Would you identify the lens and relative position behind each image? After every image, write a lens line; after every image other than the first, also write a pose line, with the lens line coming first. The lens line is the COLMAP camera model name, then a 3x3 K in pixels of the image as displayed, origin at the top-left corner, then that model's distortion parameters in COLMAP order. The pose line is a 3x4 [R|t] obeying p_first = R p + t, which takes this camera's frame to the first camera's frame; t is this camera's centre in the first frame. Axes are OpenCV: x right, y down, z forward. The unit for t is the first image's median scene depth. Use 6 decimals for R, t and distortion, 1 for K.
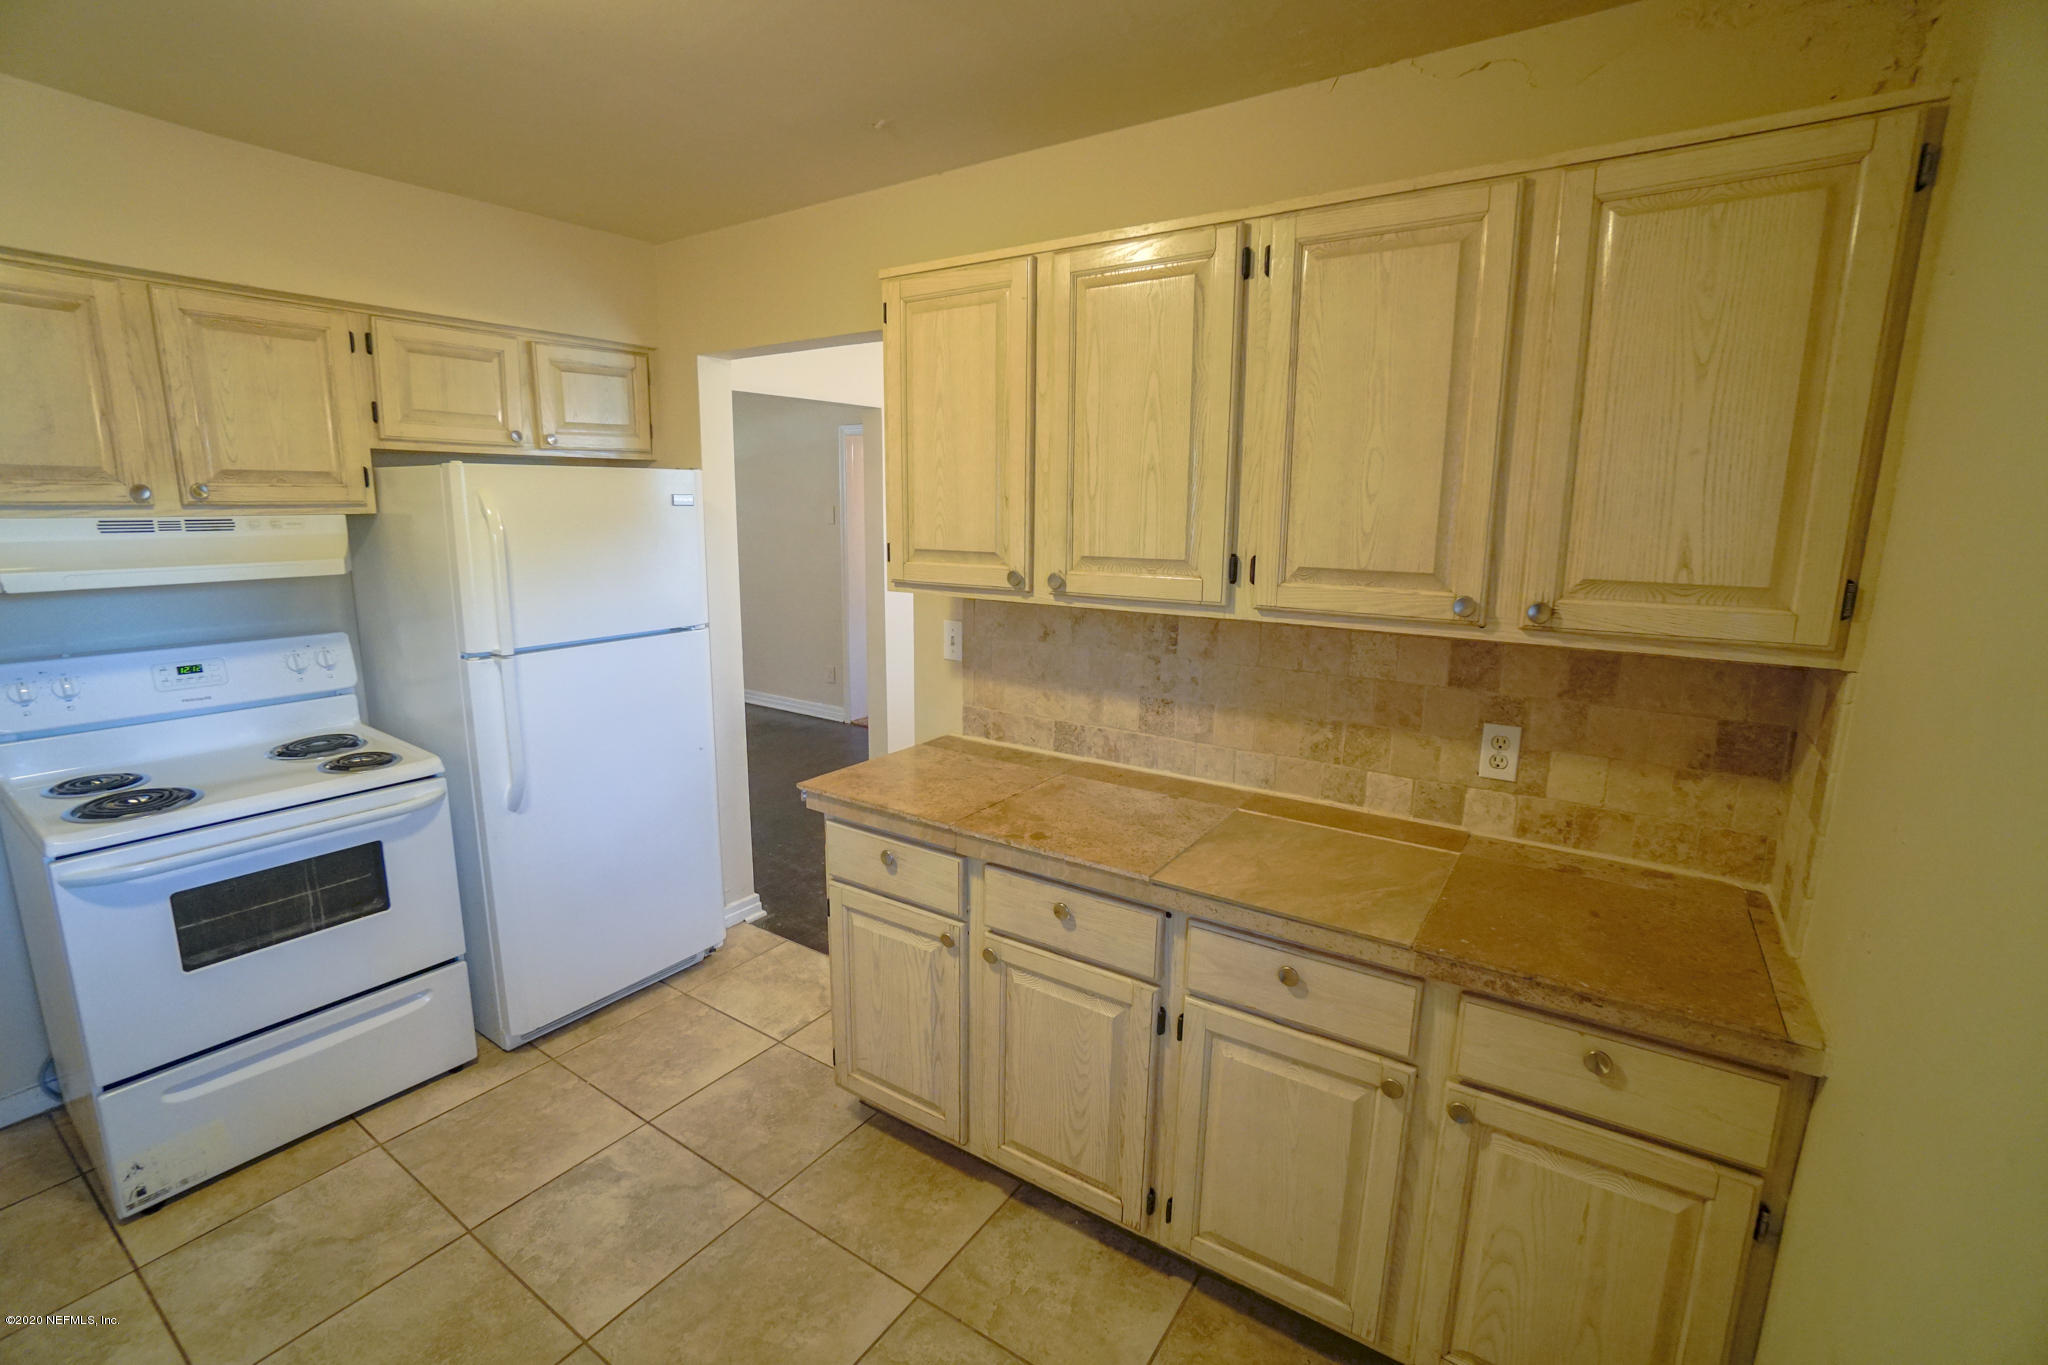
lens RADIAL K [[903.6, 0, 1004.2], [0, 903.6, 677.3], [0, 0, 1]] dist [-0.070372, 0.026681]
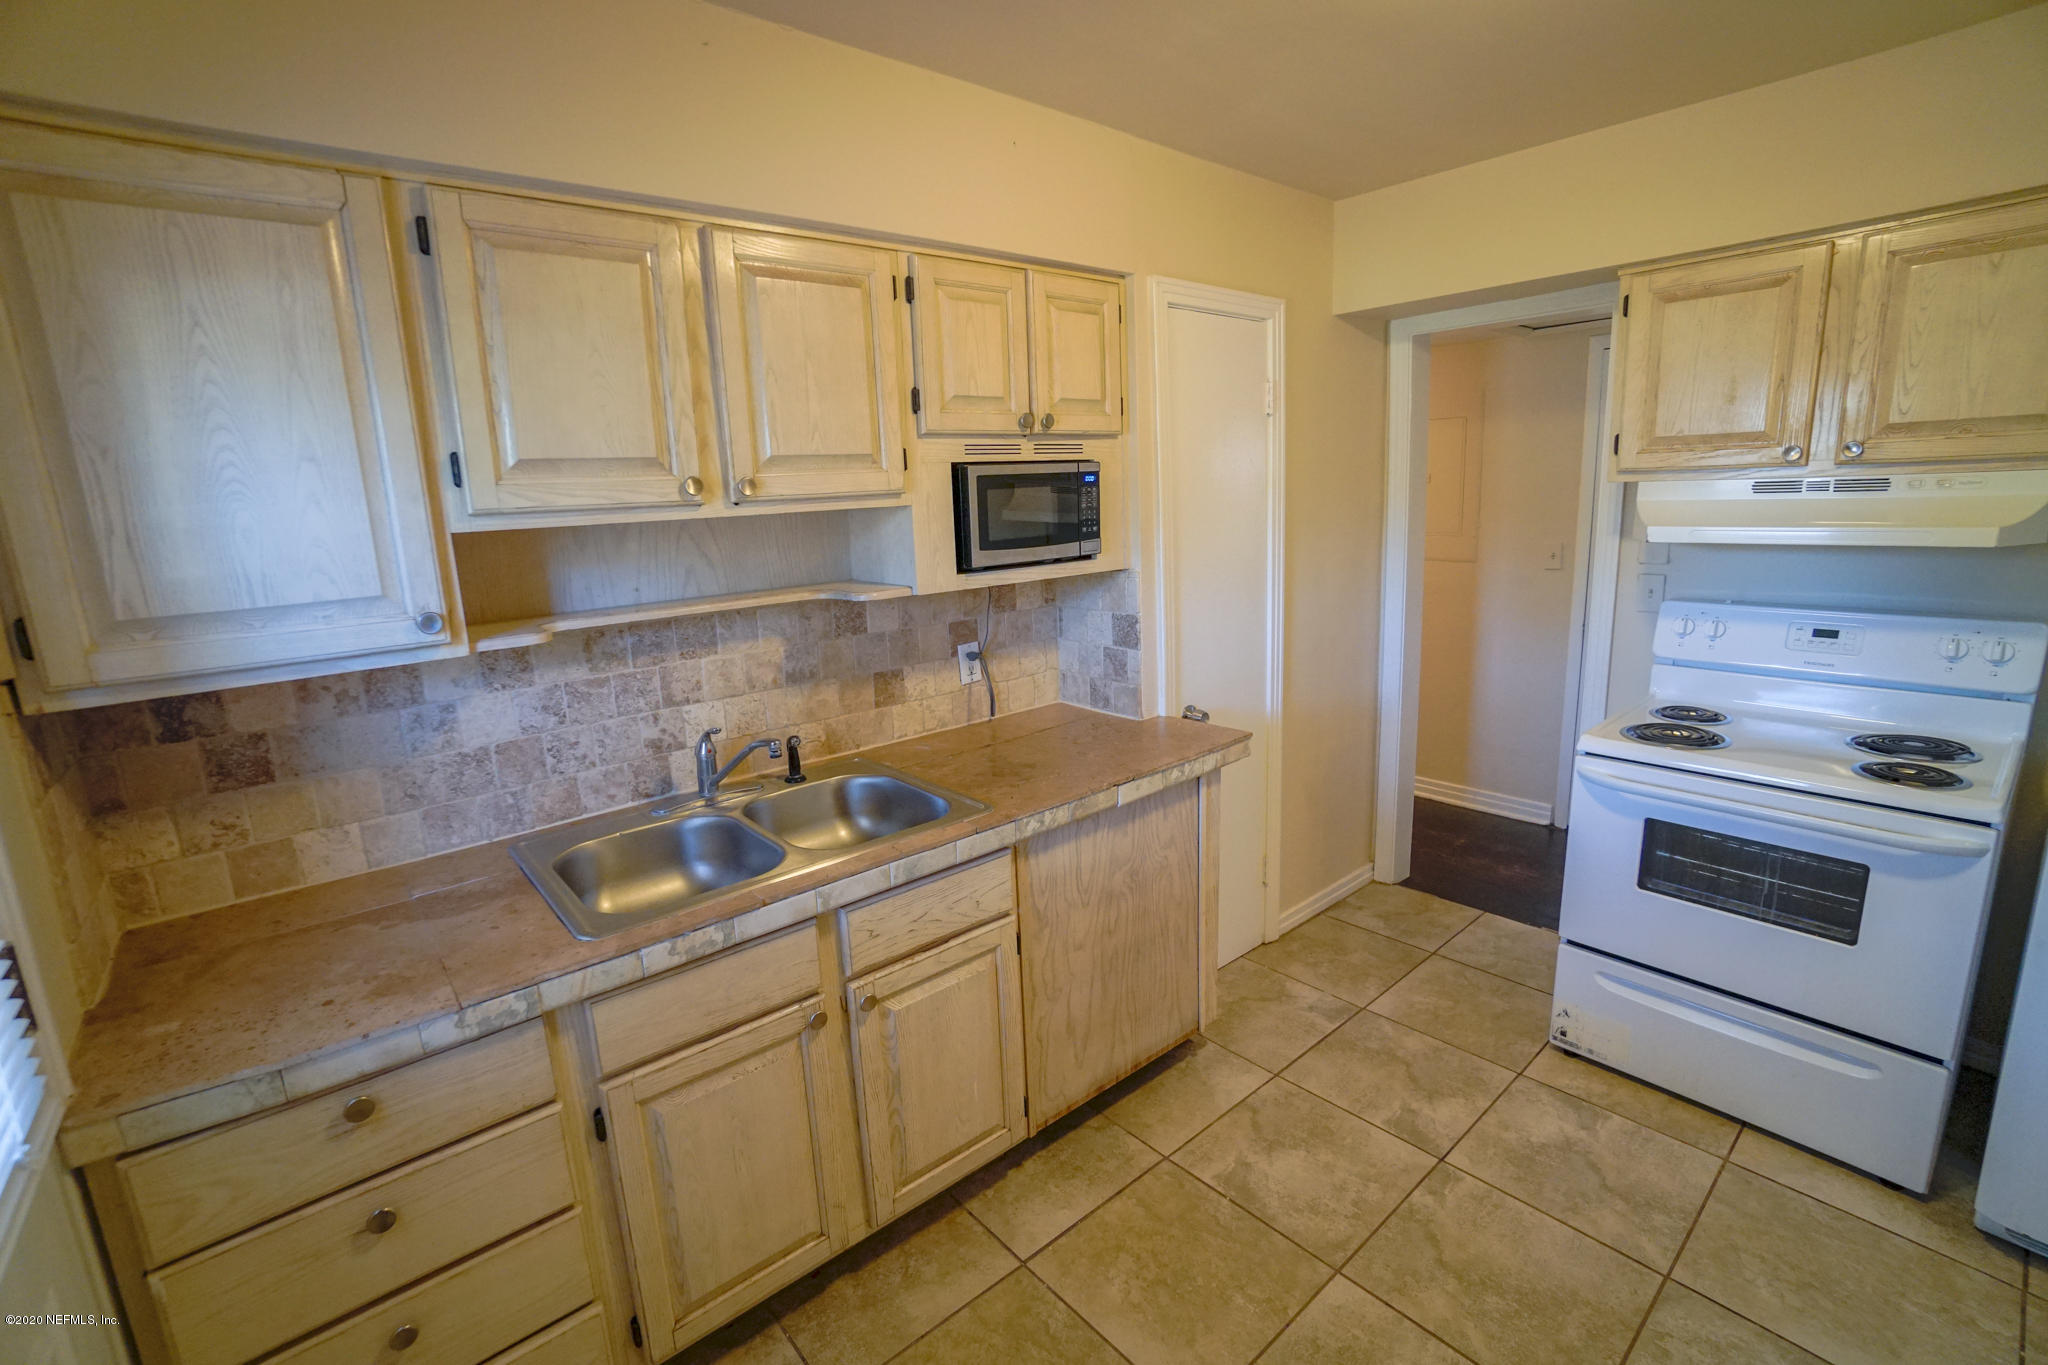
lens RADIAL K [[903.6, 0, 1004.2], [0, 903.6, 677.3], [0, 0, 1]] dist [-0.070372, 0.026681]
pose [[-0.271429, 0.195211, -0.942454, 0.271107], [-0.145166, 0.959709, 0.240593, -0.069494], [0.951448, 0.202116, -0.232155, 0.394508]]
